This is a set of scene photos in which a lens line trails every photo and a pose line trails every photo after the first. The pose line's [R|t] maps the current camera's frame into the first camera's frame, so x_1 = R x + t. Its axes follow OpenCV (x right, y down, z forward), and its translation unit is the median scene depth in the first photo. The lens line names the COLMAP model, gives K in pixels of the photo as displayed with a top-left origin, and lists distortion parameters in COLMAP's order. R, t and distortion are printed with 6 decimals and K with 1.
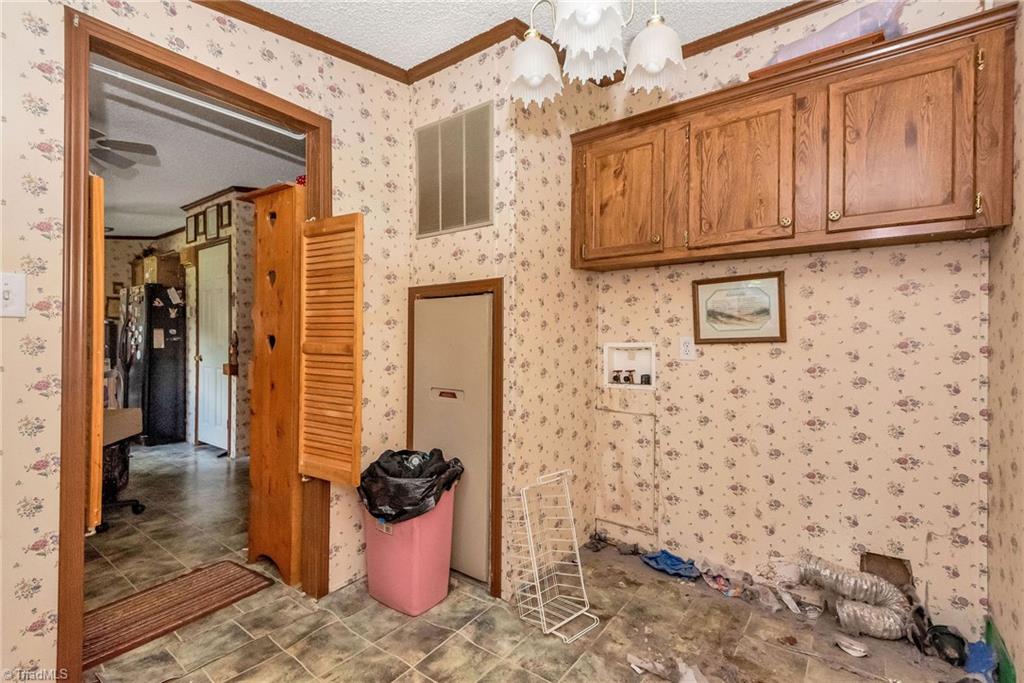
lens RADIAL K [[465.7, 0, 505.1], [0, 465.7, 338.0], [0, 0, 1]] dist [0.025192, -0.010642]
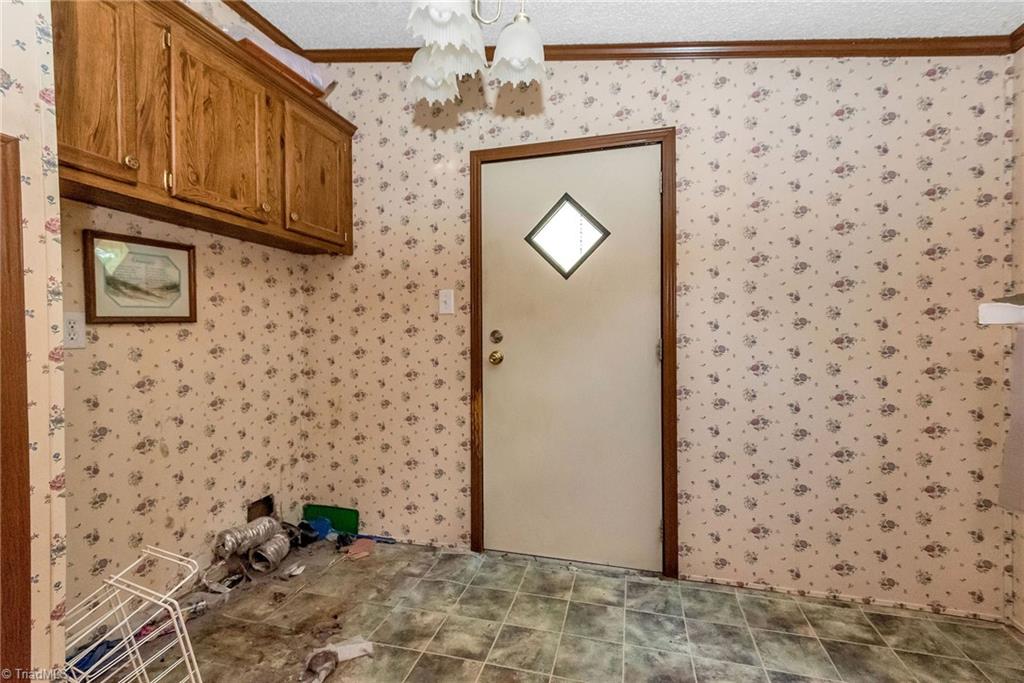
lens RADIAL K [[465.7, 0, 520.4], [0, 465.7, 336.2], [0, 0, 1]] dist [0.025192, -0.010642]
pose [[-0.380222, -0.006813, 0.924870, -0.507451], [0.002015, 0.999964, 0.008194, 0.028939], [-0.924893, 0.004979, -0.380195, 0.748190]]
